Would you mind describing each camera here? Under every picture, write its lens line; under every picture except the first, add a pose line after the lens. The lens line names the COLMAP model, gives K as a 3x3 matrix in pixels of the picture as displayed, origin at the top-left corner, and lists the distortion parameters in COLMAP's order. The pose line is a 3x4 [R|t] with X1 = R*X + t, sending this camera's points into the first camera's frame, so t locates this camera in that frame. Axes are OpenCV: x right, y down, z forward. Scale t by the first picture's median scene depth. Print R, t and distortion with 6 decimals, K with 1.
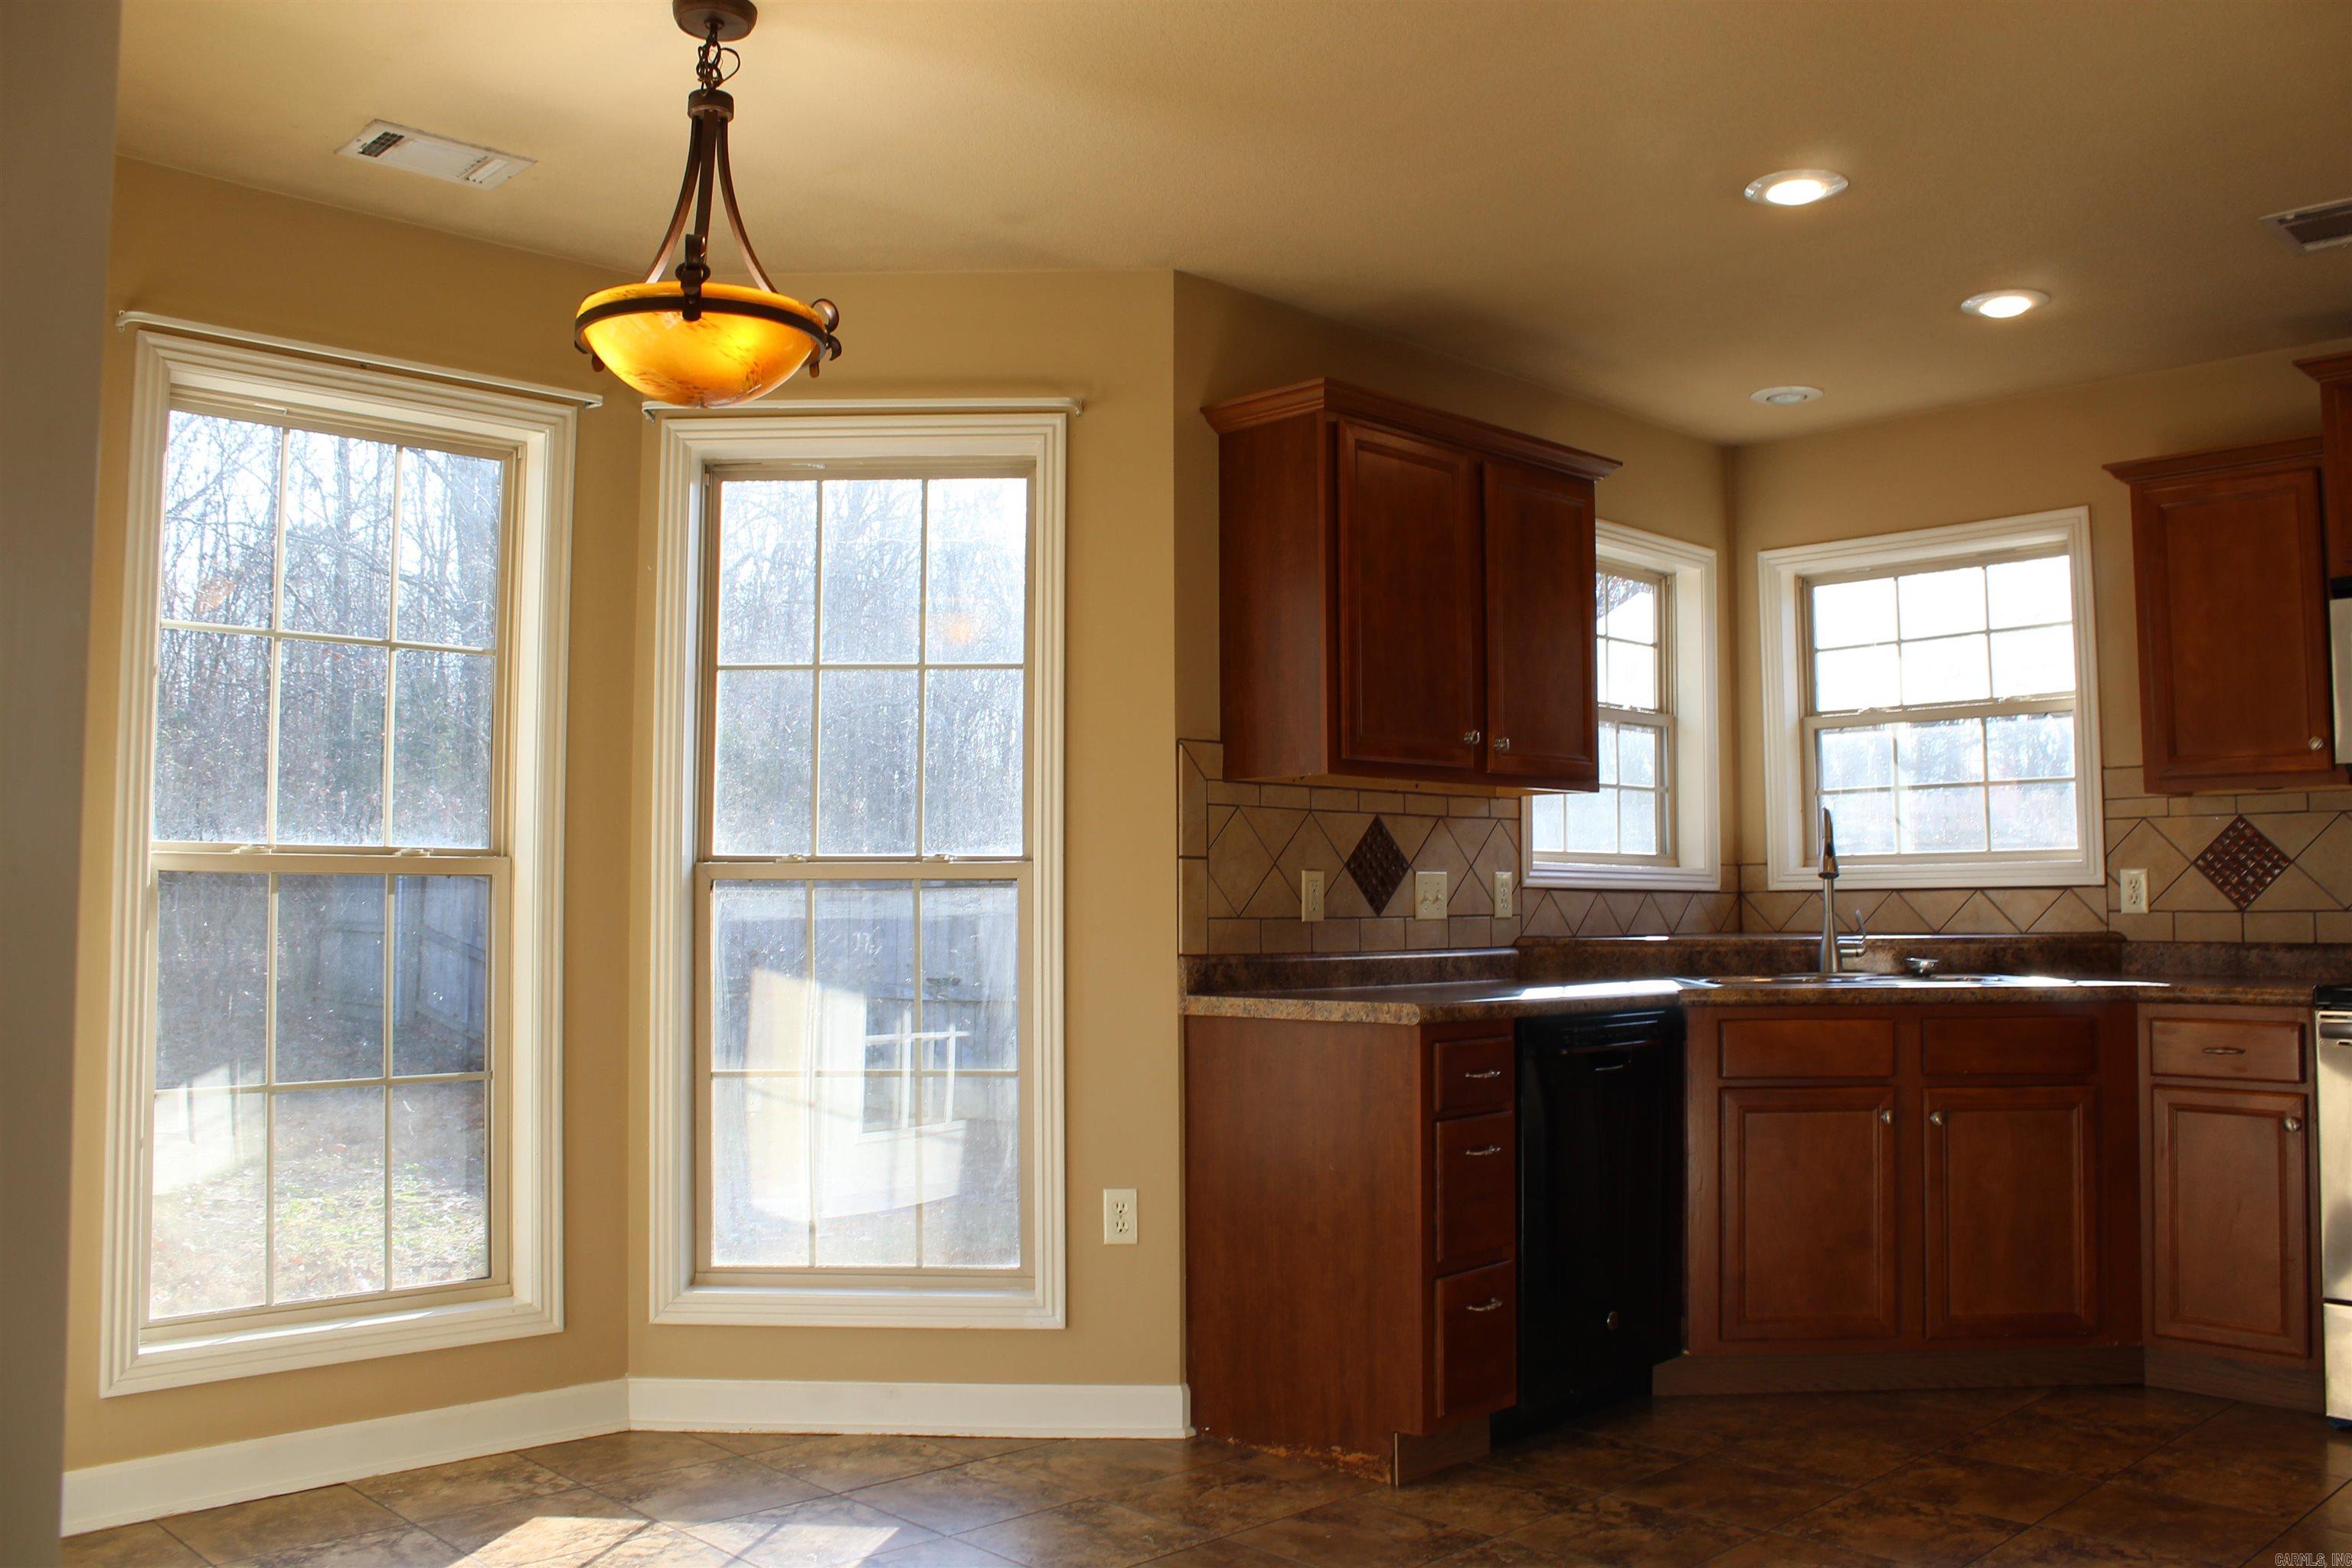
lens RADIAL K [[1937.4, 0, 1176.0], [0, 1937.4, 784.0], [0, 0, 1]] dist [-0.151080, 0.114220]
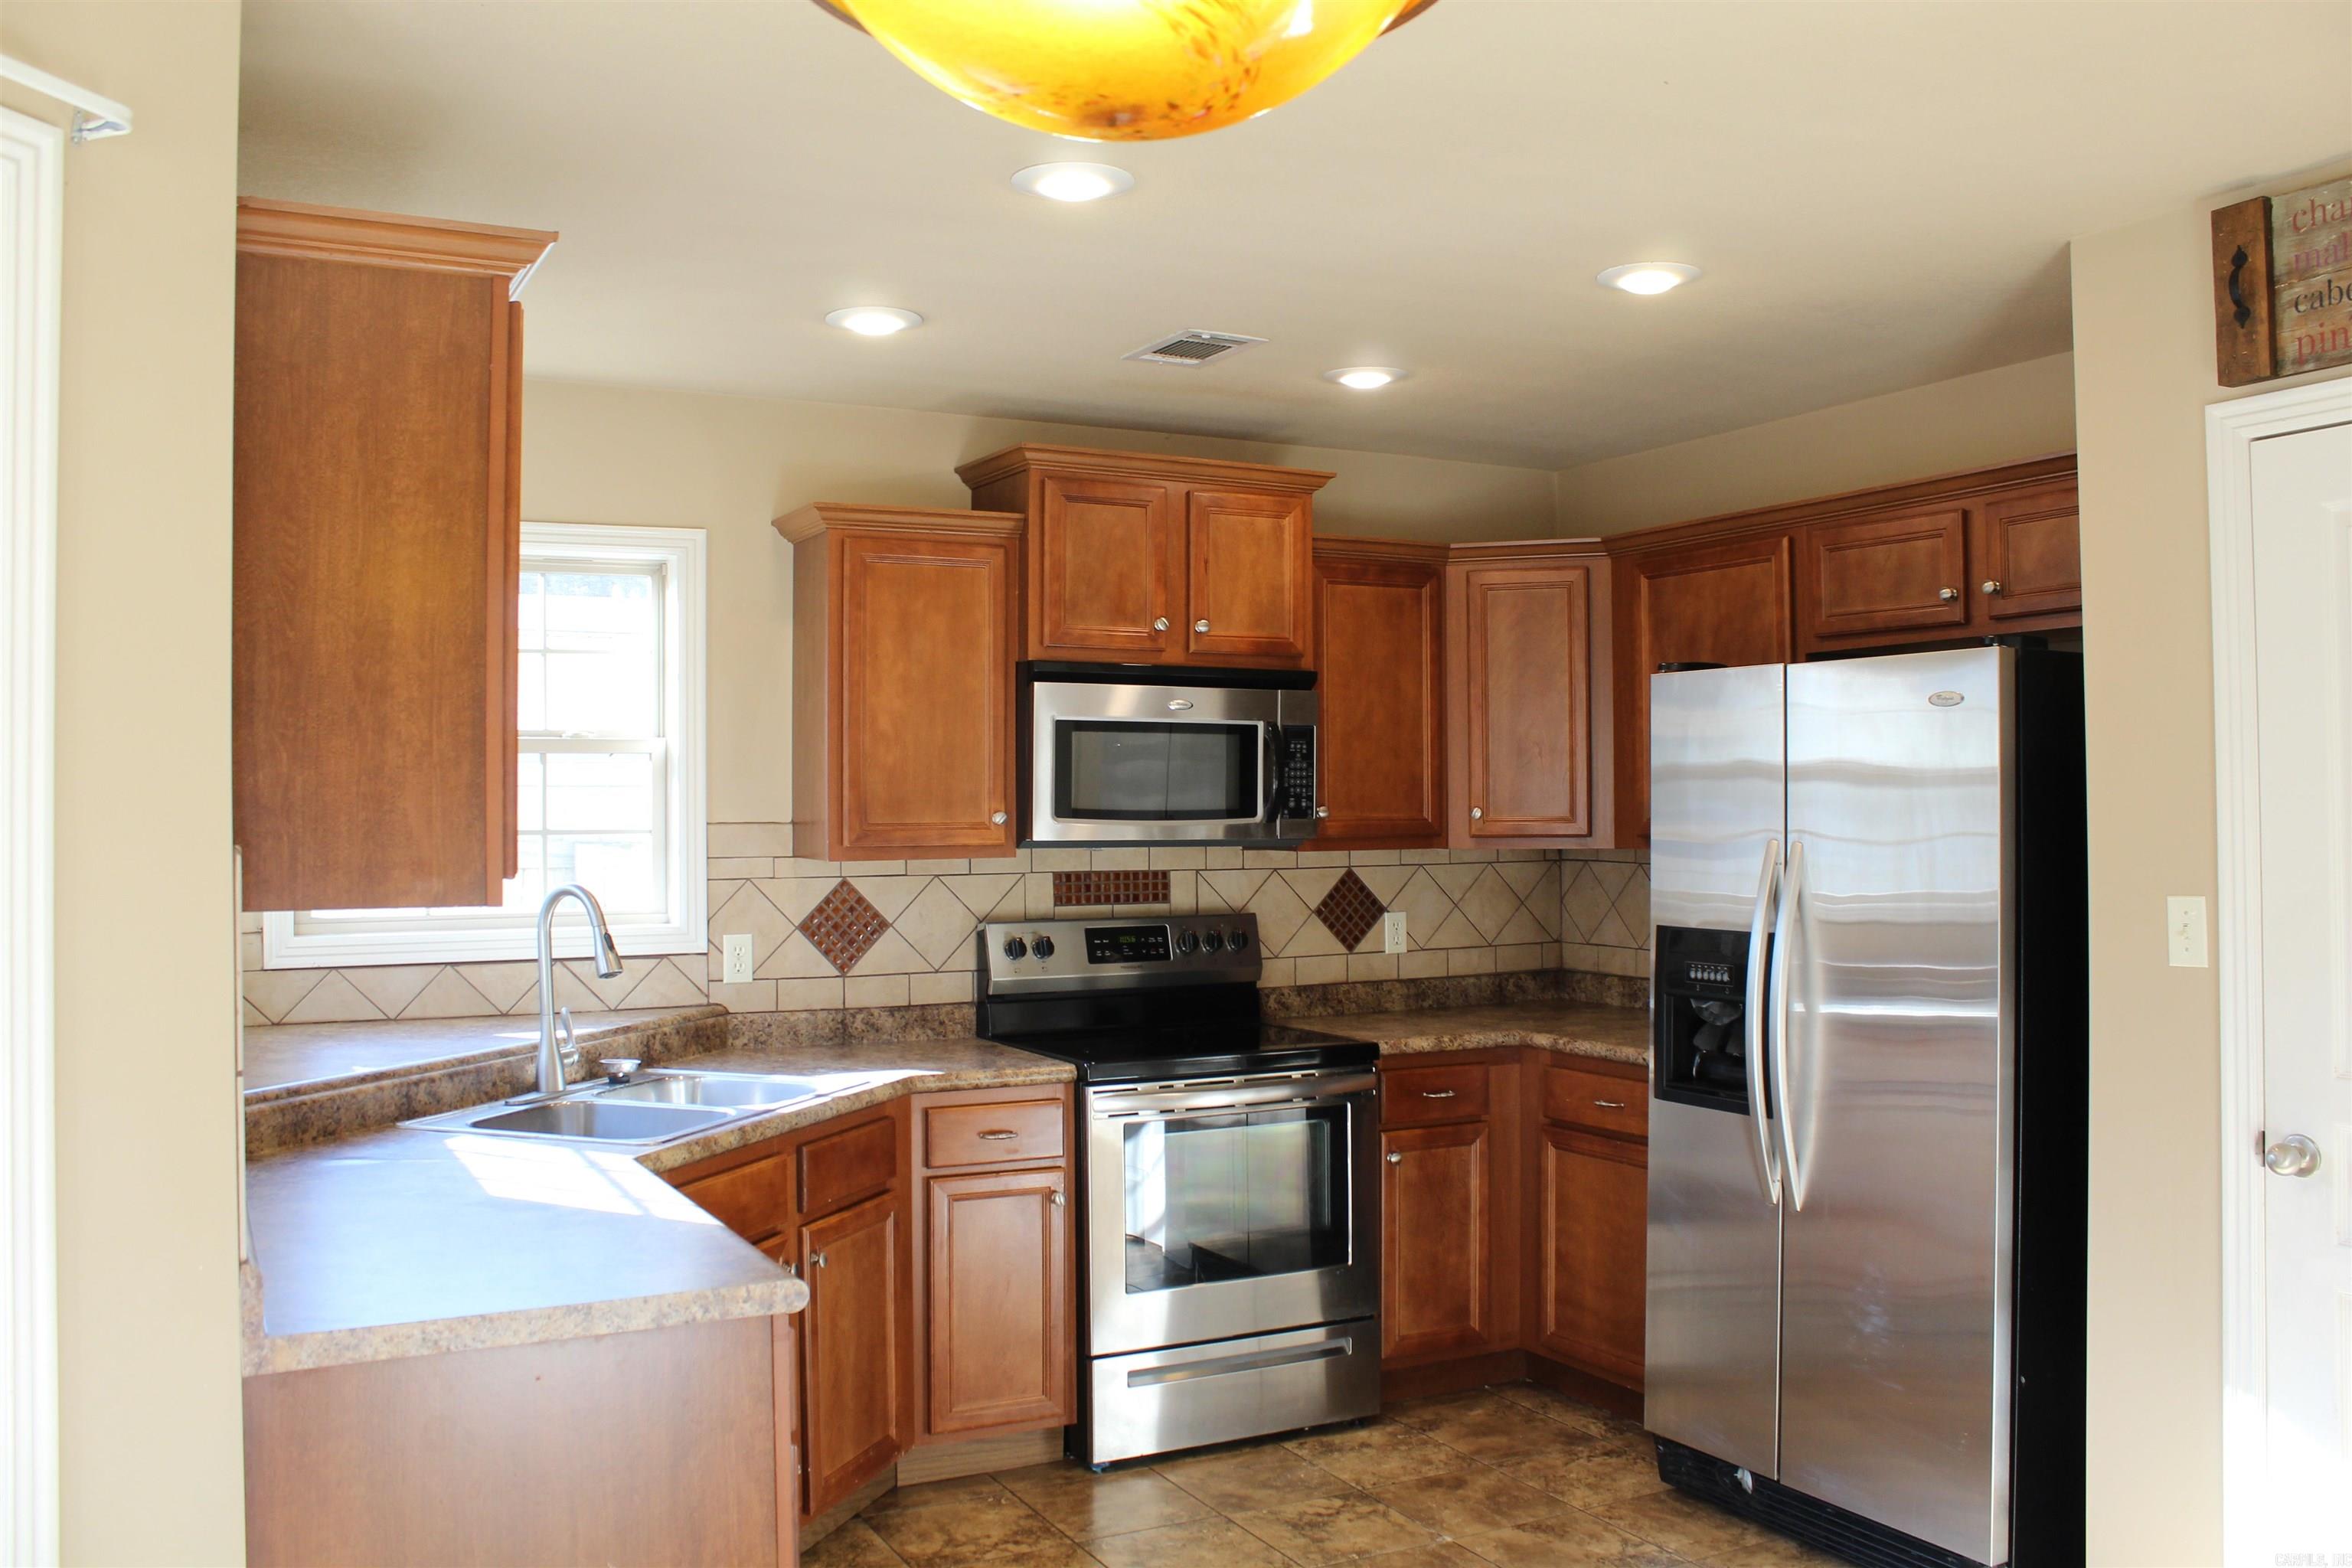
lens RADIAL K [[1972.4, 0, 1173.9], [0, 1972.4, 824.4], [0, 0, 1]] dist [-0.004464, -0.000534]
pose [[0.299827, 0.001469, 0.953992, -0.360616], [-0.061548, 0.997945, 0.017808, -0.040372], [-0.952006, -0.064056, 0.299302, 0.533389]]
